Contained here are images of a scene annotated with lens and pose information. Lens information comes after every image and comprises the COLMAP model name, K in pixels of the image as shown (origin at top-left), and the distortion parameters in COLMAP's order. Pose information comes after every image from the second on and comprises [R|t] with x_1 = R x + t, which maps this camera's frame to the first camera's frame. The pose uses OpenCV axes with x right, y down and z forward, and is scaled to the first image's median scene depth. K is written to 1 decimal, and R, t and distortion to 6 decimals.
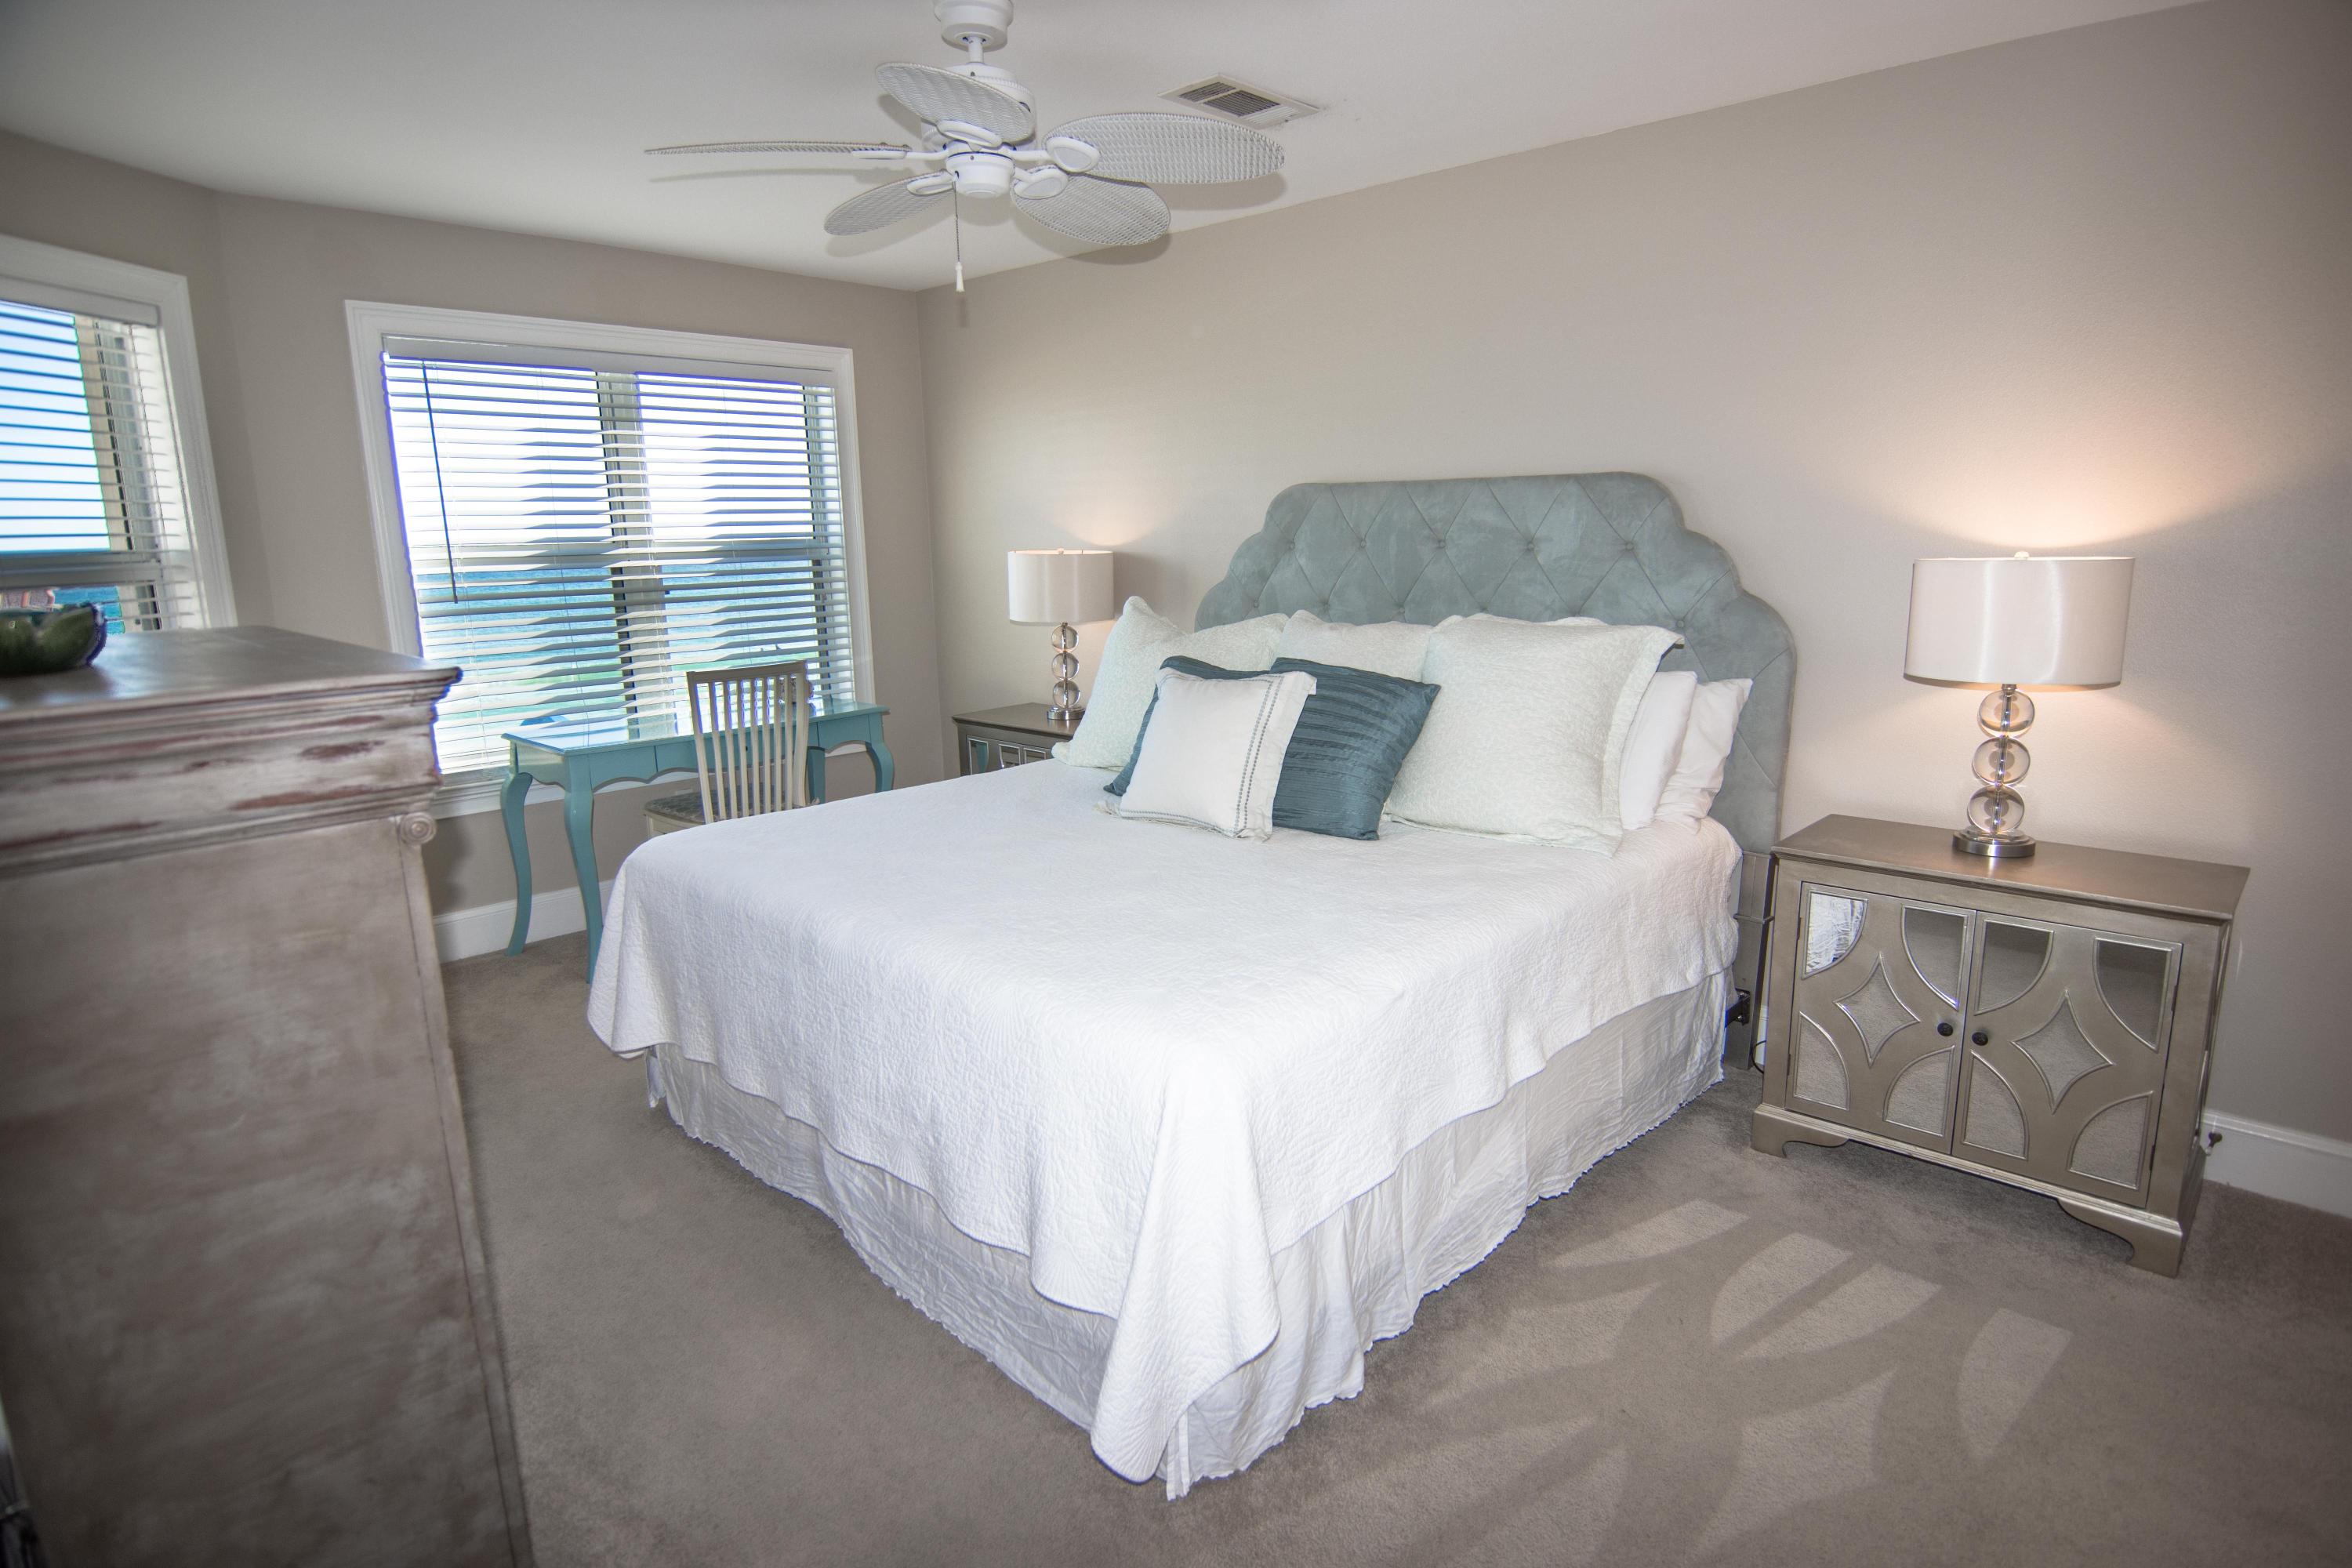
lens RADIAL K [[1243.1, 0, 1208.0], [0, 1243.1, 785.5], [0, 0, 1]] dist [0.003782, -0.020532]
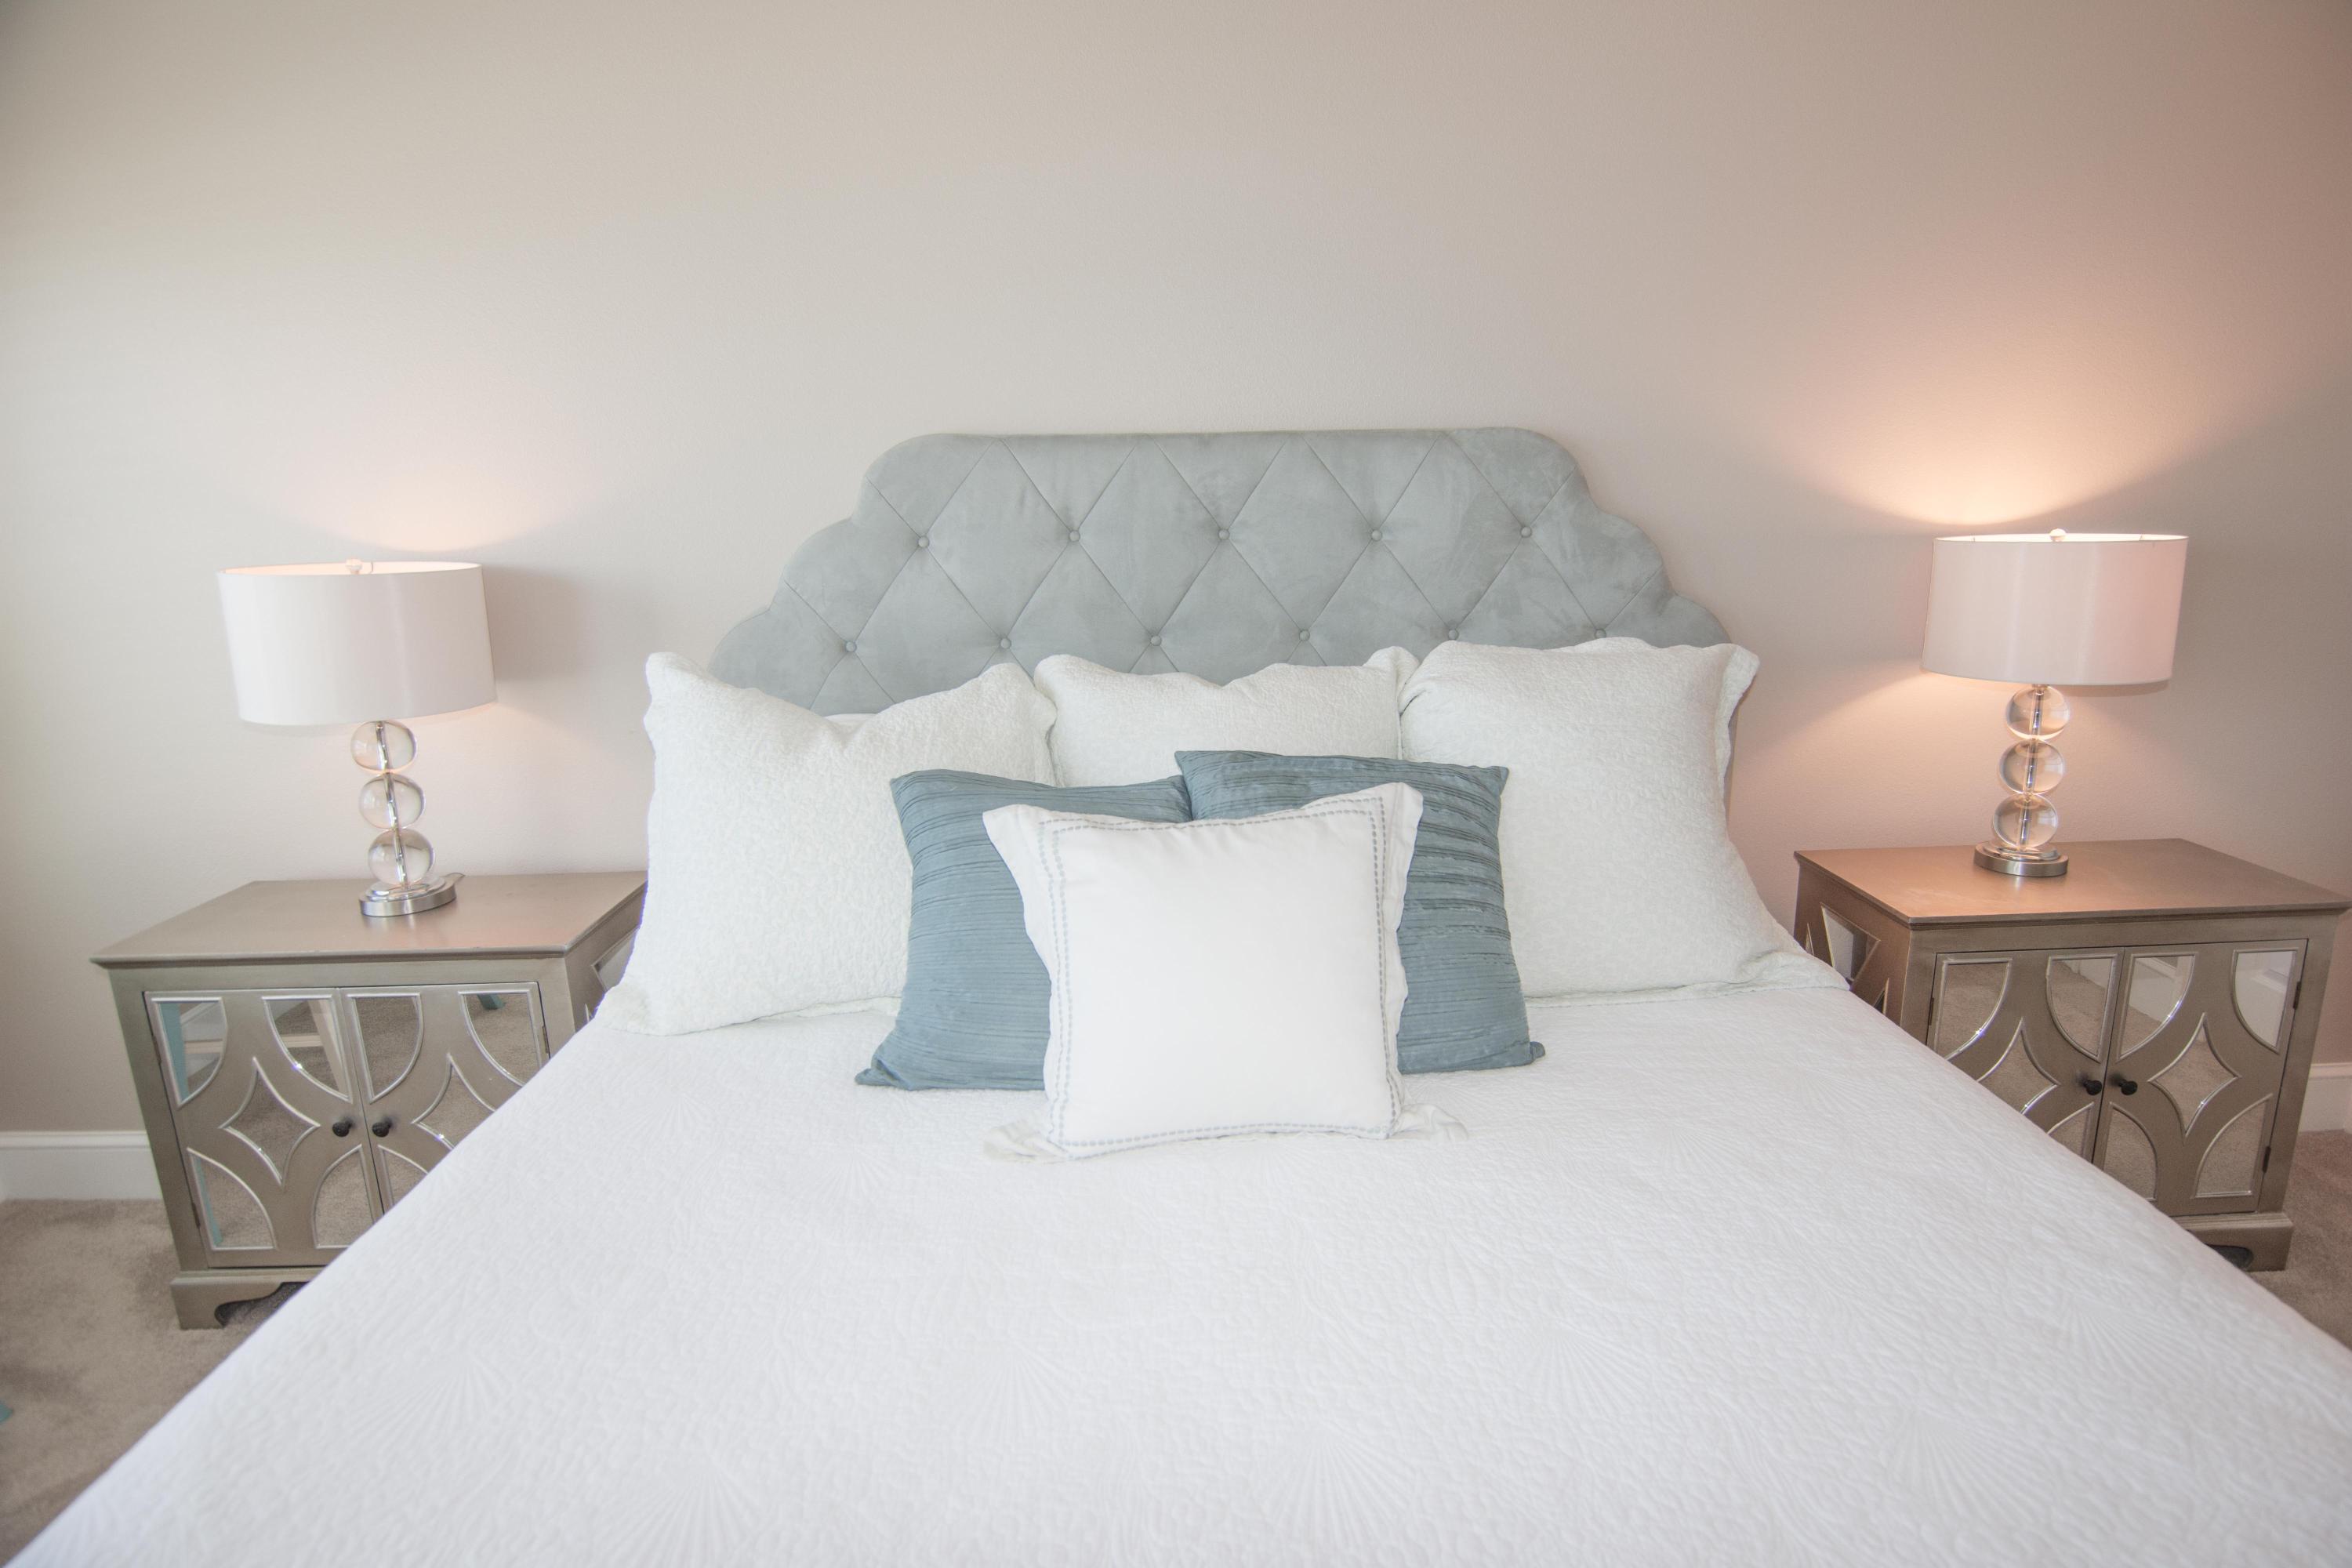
lens RADIAL K [[1243.1, 0, 1208.0], [0, 1243.1, 785.5], [0, 0, 1]] dist [0.003782, -0.020532]
pose [[0.710175, -0.158484, 0.685955, -0.263854], [0.148781, 0.986113, 0.073799, -0.109398], [-0.688125, 0.049647, 0.723892, 0.524243]]
